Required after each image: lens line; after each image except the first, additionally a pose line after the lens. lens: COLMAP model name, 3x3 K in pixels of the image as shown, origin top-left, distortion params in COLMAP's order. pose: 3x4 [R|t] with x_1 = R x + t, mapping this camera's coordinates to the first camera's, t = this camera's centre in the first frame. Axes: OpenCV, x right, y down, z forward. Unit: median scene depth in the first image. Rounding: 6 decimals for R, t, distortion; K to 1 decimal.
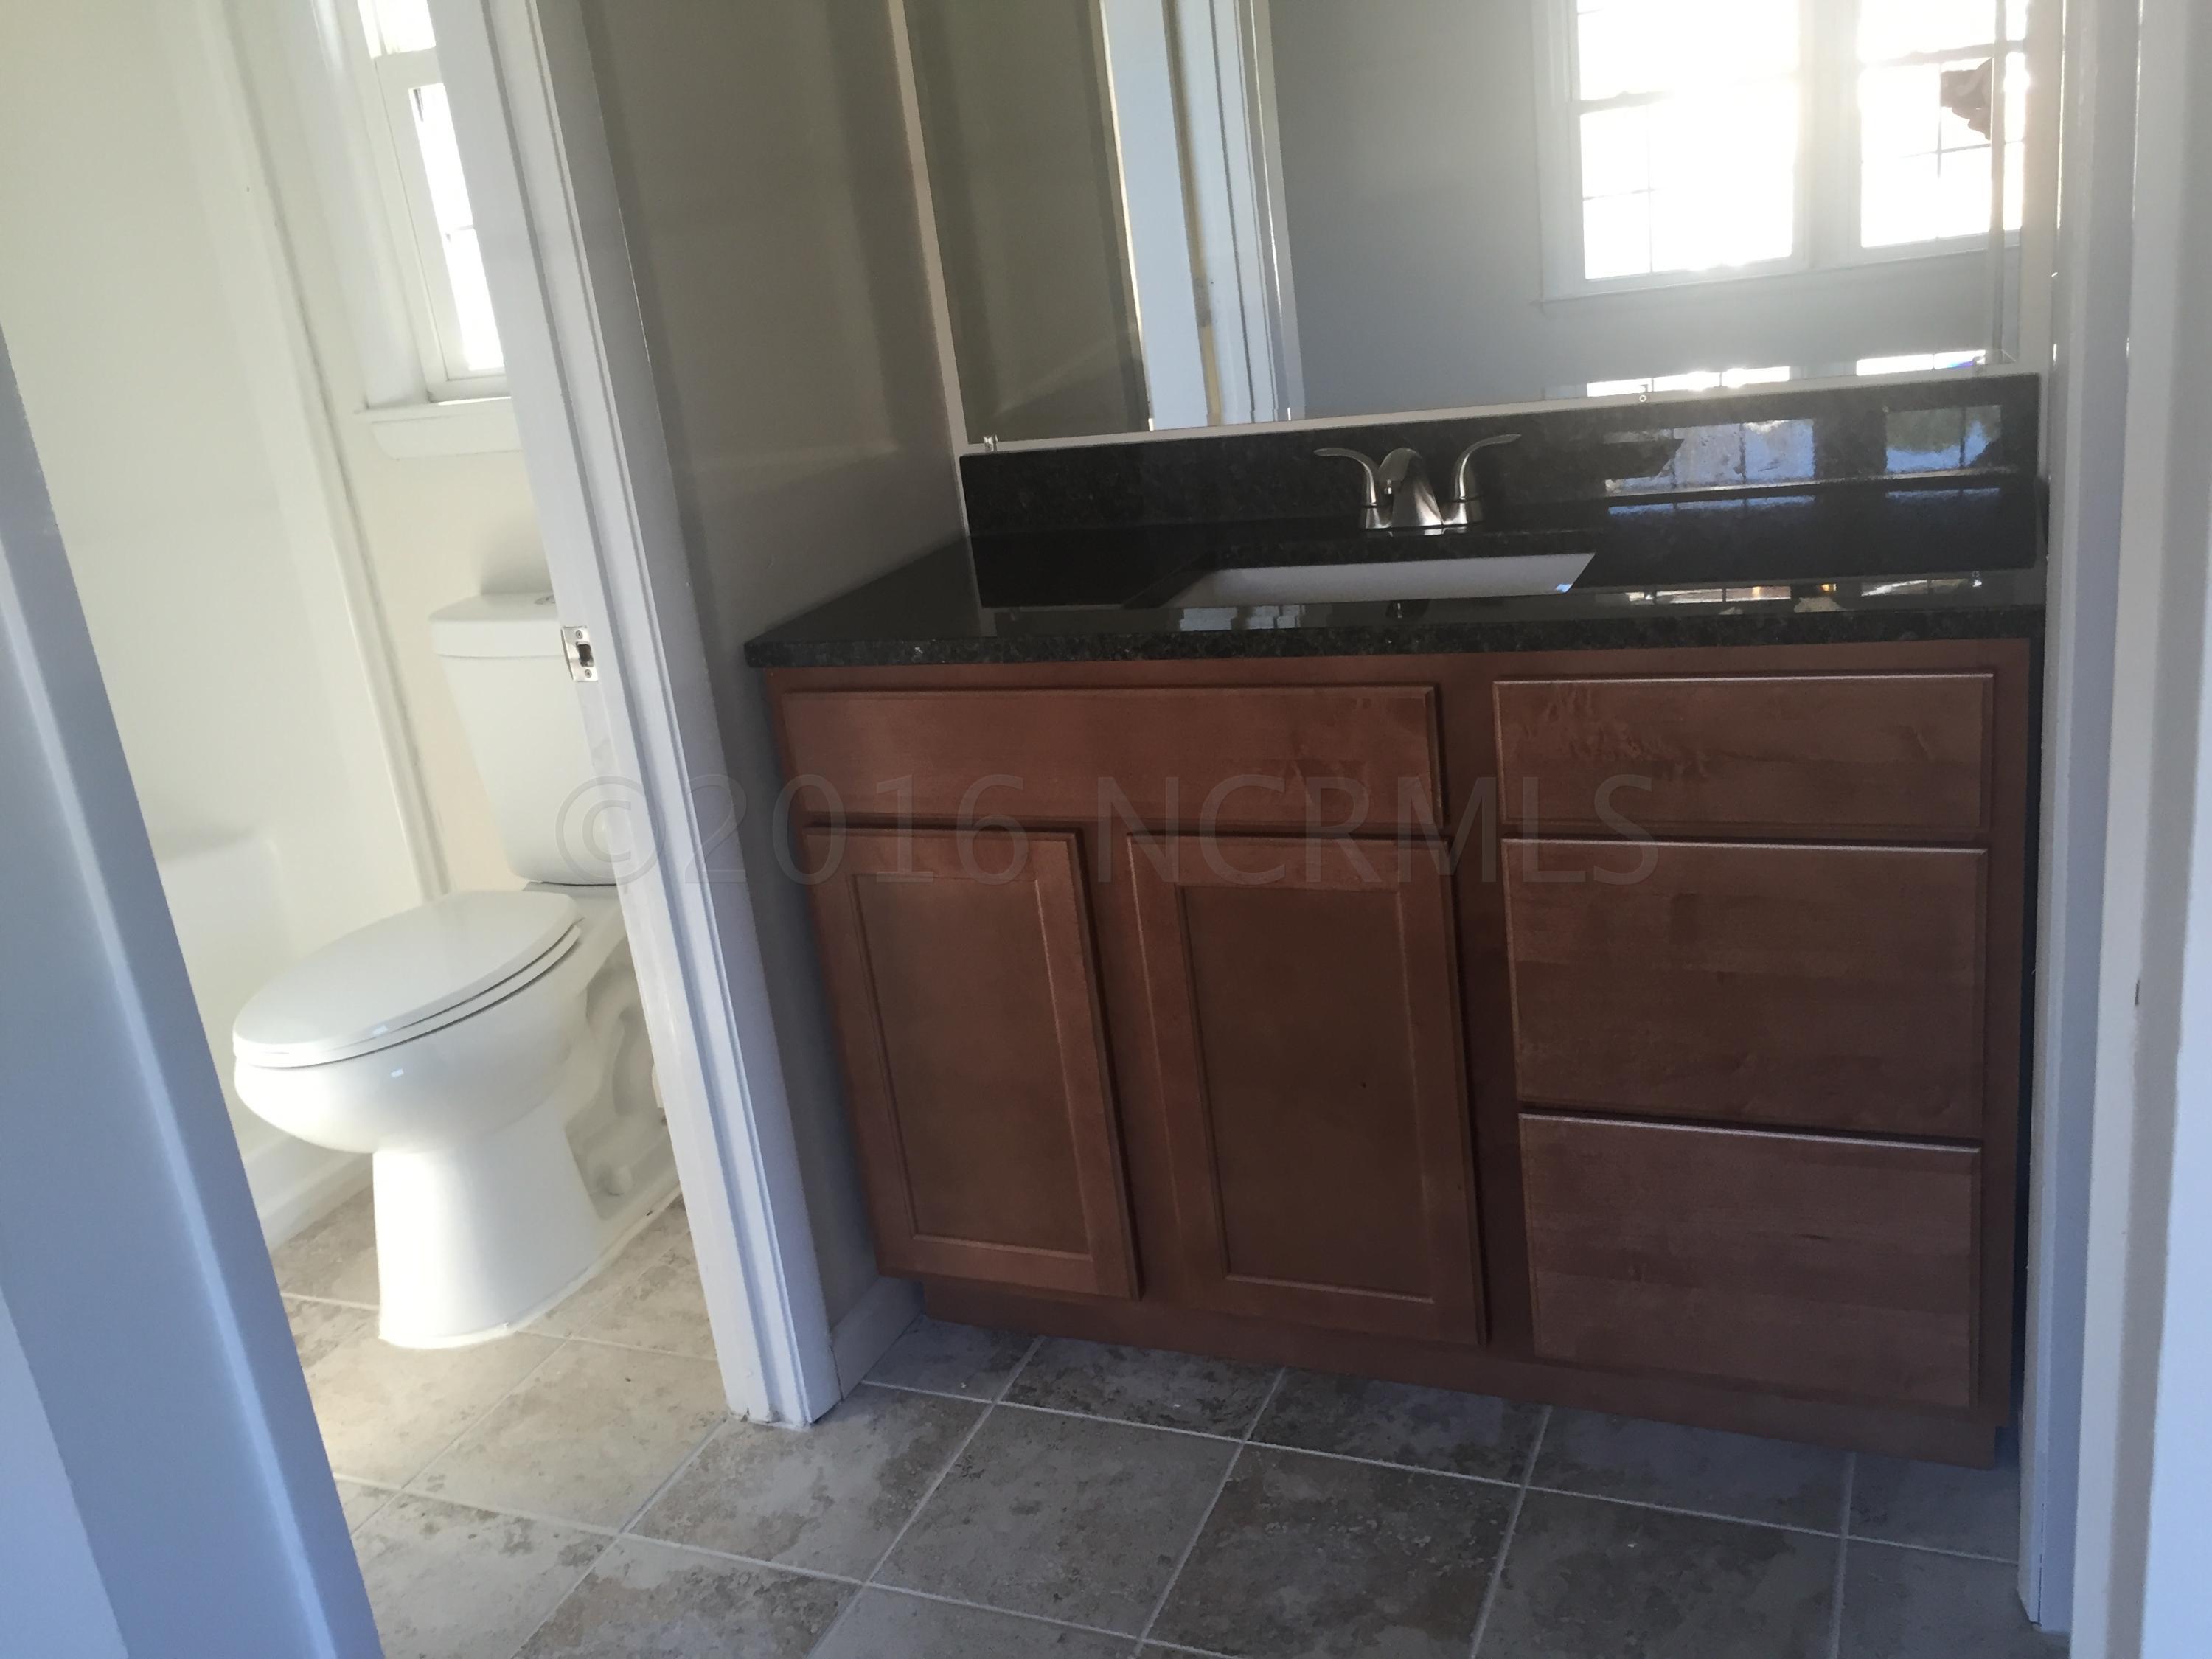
lens RADIAL K [[1898.1, 0, 1106.0], [0, 1898.1, 829.5], [0, 0, 1]] dist [0.064726, -0.085709]
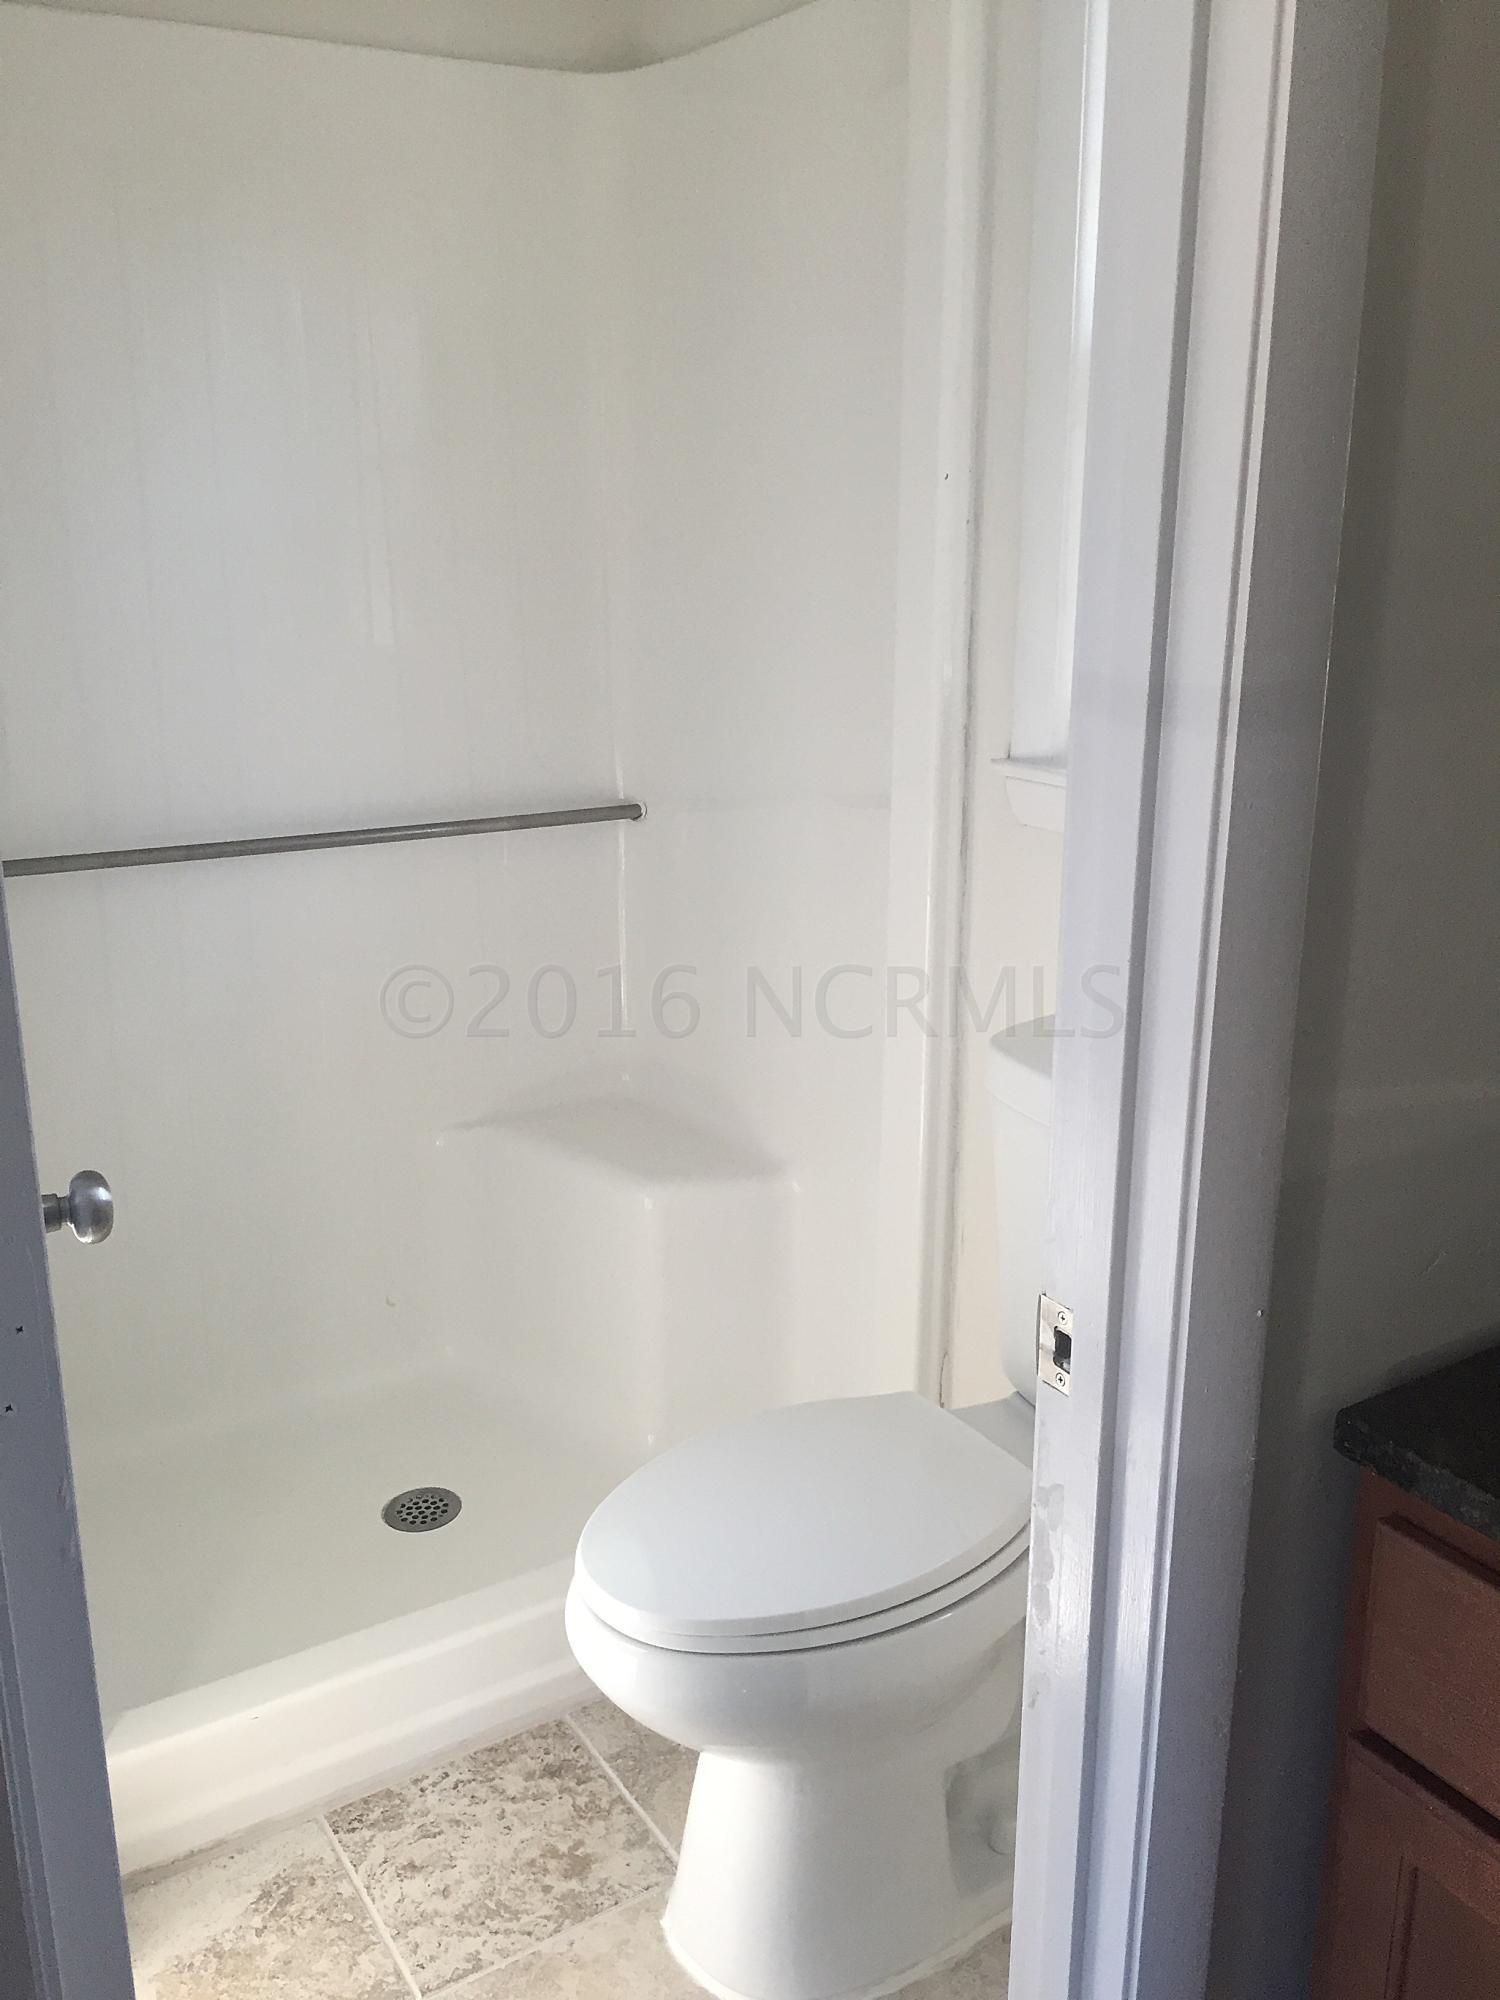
lens RADIAL K [[1716.2, 0, 750.0], [0, 1716.2, 1000.0], [0, 0, 1]] dist [0.064726, -0.085709]
pose [[0.810554, 0.272968, -0.518161, -0.082627], [-0.274324, 0.958638, 0.075891, -0.169321], [0.517445, 0.080631, 0.851909, 0.386767]]
